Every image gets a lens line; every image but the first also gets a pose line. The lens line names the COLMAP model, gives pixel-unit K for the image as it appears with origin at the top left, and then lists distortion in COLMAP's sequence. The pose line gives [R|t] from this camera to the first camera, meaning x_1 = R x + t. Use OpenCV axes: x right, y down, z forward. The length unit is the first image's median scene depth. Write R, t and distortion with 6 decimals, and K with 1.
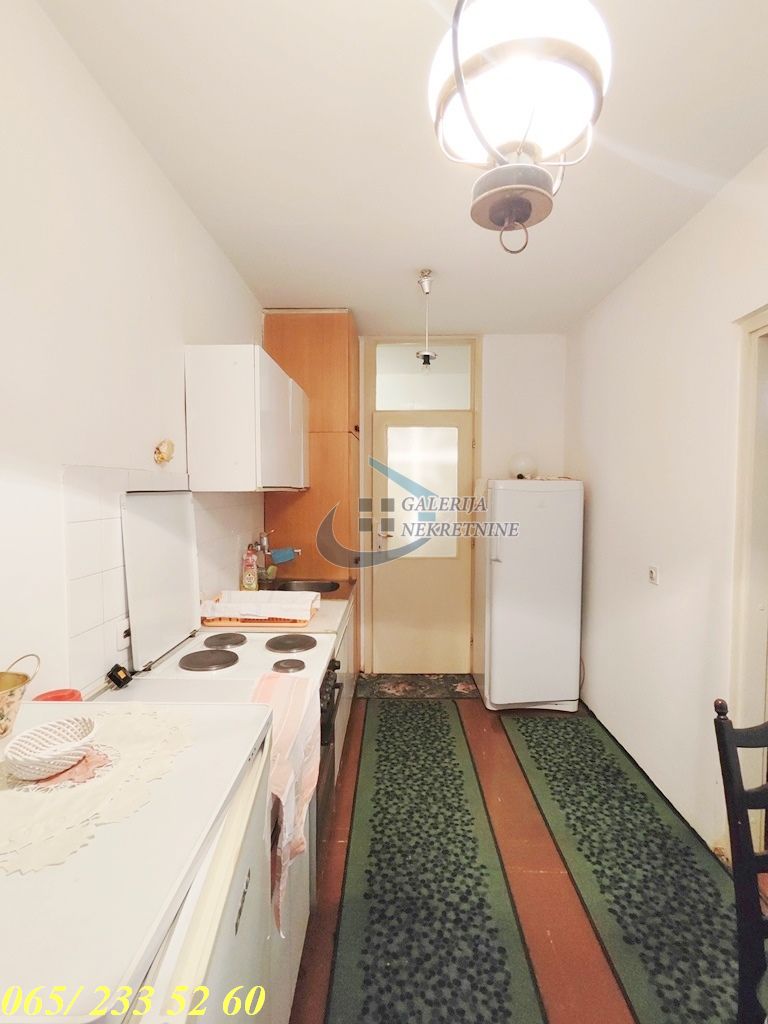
lens RADIAL K [[475.3, 0, 383.5], [0, 475.3, 511.7], [0, 0, 1]] dist [0.002050, -0.000012]
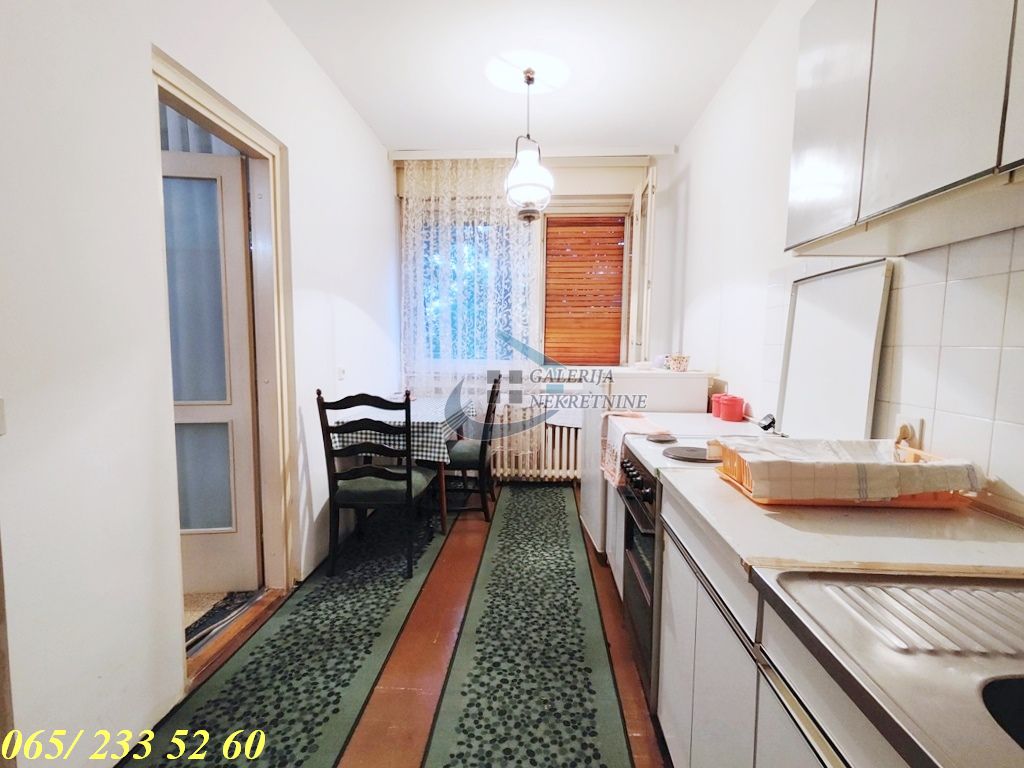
lens RADIAL K [[475.3, 0, 517.0], [0, 475.3, 384.4], [0, 0, 1]] dist [0.002050, -0.000012]
pose [[-0.999268, 0.025155, 0.028817, 0.071604], [0.028662, 0.991285, 0.128577, 0.055521], [-0.025331, 0.129309, -0.991281, 1.852846]]
